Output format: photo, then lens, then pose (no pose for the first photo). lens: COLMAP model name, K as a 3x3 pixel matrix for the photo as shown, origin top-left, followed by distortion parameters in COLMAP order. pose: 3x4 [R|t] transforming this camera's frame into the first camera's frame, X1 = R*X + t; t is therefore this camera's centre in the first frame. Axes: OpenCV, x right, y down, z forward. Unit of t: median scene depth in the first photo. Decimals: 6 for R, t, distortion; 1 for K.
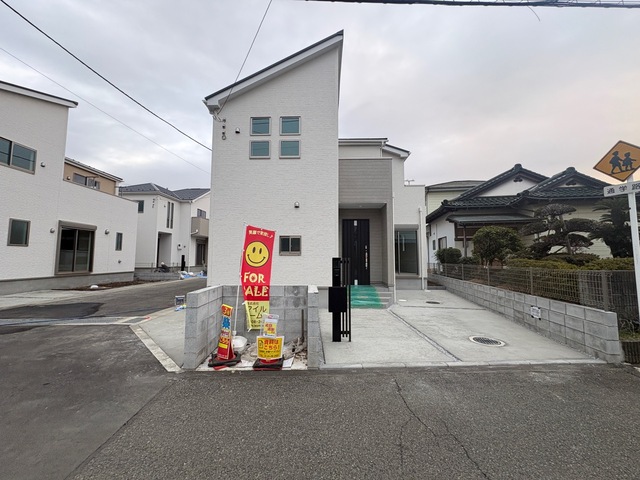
lens RADIAL K [[252.5, 0, 319.9], [0, 252.5, 238.5], [0, 0, 1]] dist [0.001980, -0.000111]
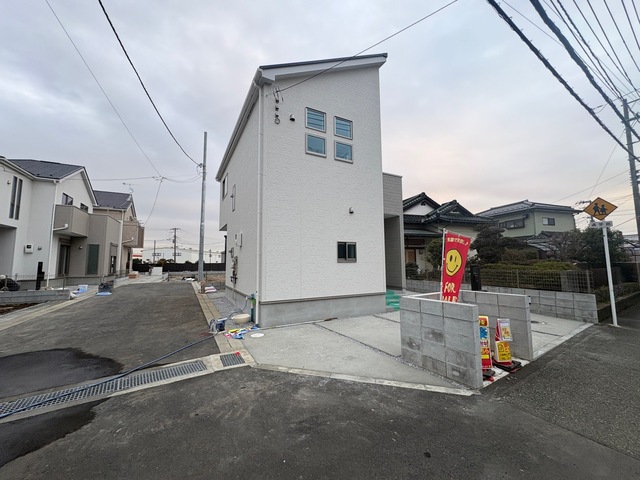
lens RADIAL K [[252.5, 0, 319.1], [0, 252.5, 239.7], [0, 0, 1]] dist [0.001980, -0.000111]
pose [[0.864747, 0.036319, 0.500893, -0.672701], [-0.029700, 0.999334, -0.021186, 0.003427], [-0.501329, 0.003444, 0.865250, 0.215663]]
